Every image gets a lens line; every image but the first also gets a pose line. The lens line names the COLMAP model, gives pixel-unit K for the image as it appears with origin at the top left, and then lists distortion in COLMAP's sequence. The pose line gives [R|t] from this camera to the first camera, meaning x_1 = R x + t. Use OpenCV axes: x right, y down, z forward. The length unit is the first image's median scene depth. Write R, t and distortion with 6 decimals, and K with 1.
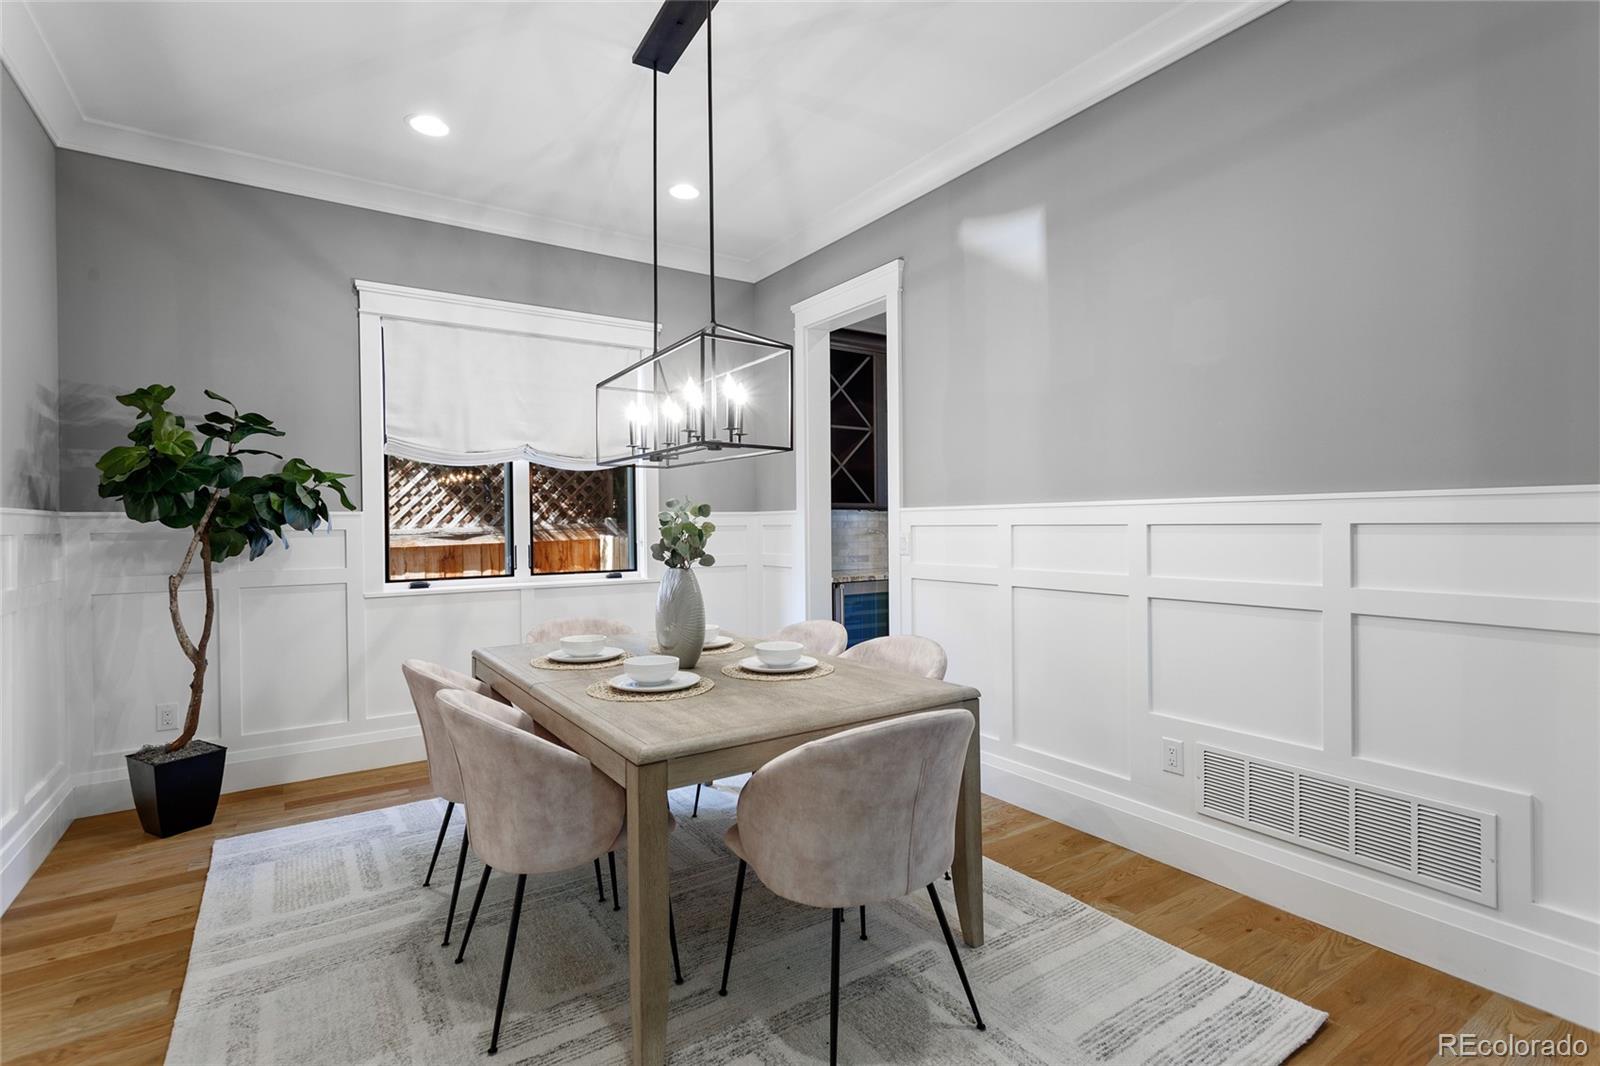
lens RADIAL K [[760.4, 0, 802.7], [0, 760.4, 522.9], [0, 0, 1]] dist [-0.000673, 0.004332]
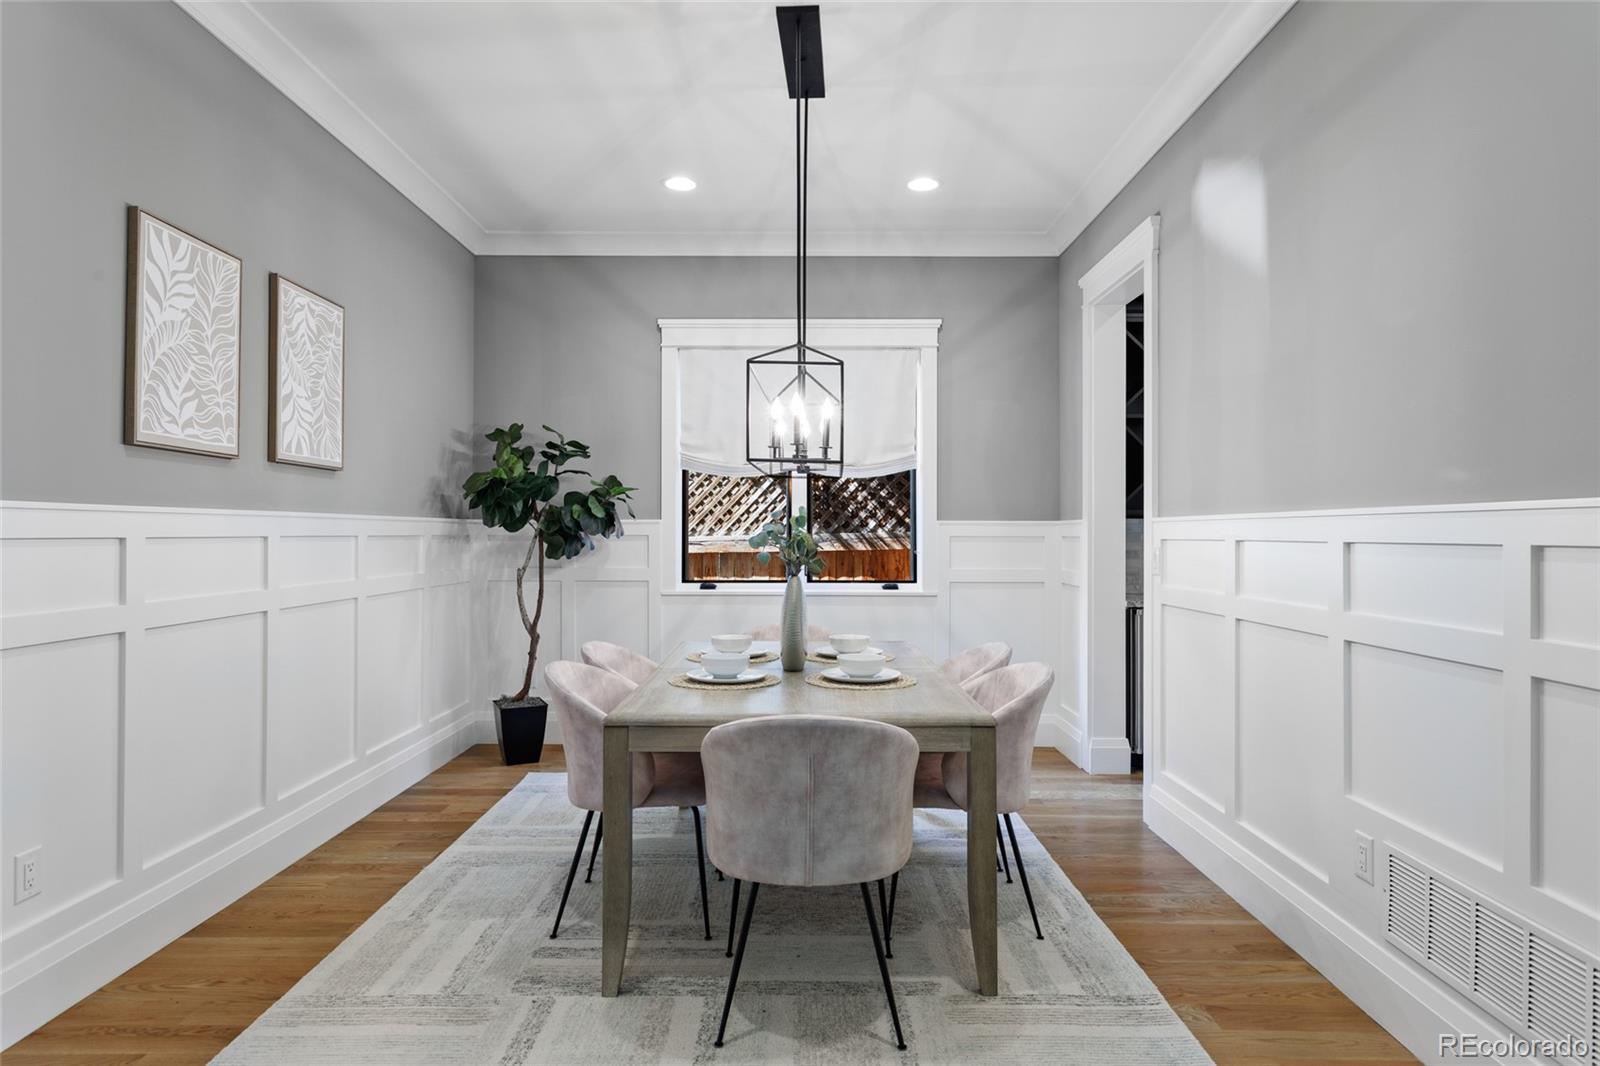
lens RADIAL K [[916.0, 0, 800.0], [0, 916.0, 523.8], [0, 0, 1]] dist [-0.007189, 0.000065]
pose [[0.828046, 0.006686, -0.560621, 0.450993], [-0.010682, 0.999936, -0.003852, -0.006382], [0.560559, 0.009178, 0.828064, -0.036360]]
